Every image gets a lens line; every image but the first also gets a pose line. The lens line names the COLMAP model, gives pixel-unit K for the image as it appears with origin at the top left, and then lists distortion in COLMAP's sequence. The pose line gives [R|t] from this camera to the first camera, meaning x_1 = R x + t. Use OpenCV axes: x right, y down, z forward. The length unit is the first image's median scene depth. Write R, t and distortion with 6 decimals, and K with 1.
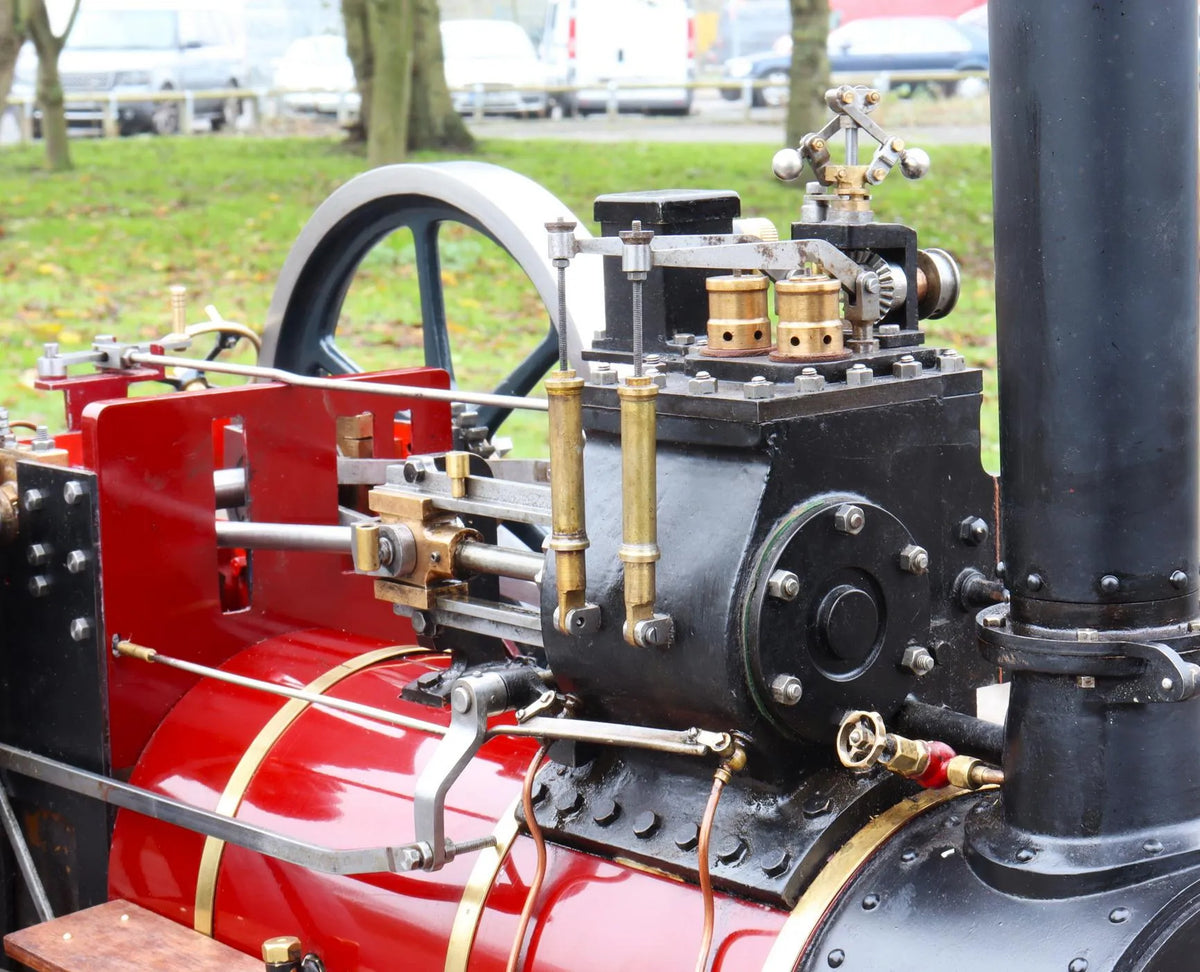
lens RADIAL K [[2814.4, 0, 596.6], [0, 2814.4, 477.7], [0, 0, 1]] dist [0.005049, 0.000000]
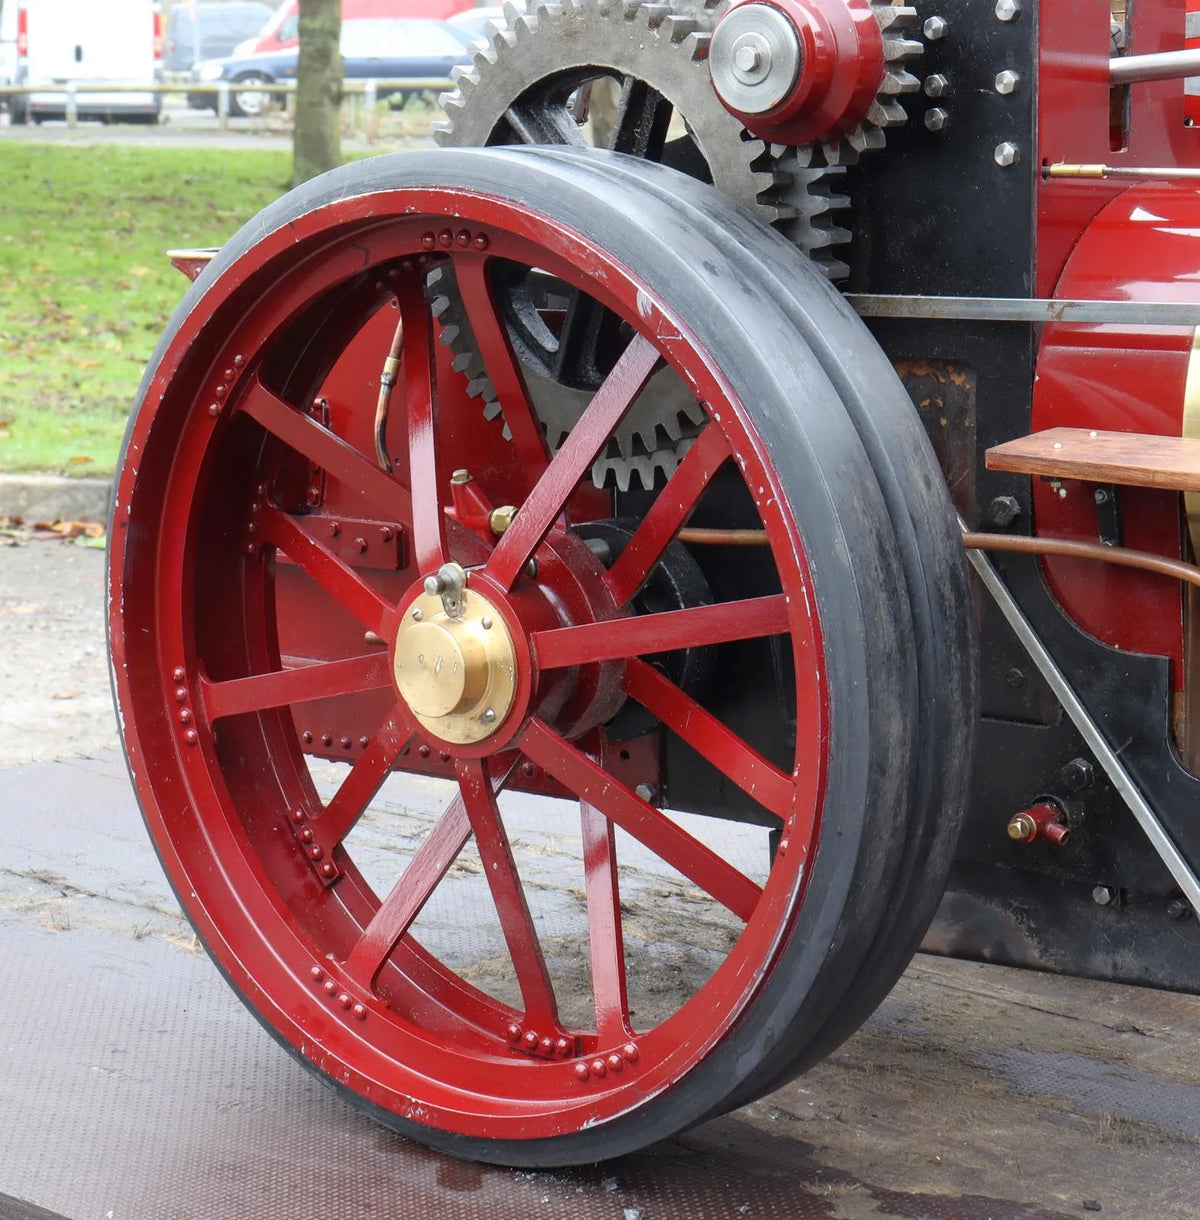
lens RADIAL K [[3141.0, 0, 591.7], [0, 3141.0, 603.2], [0, 0, 1]] dist [0.001809, 0.000000]
pose [[0.981589, -0.017221, 0.190226, -0.539449], [0.014319, 0.999759, 0.016617, 0.190901], [-0.190466, -0.013587, 0.981600, -0.040682]]
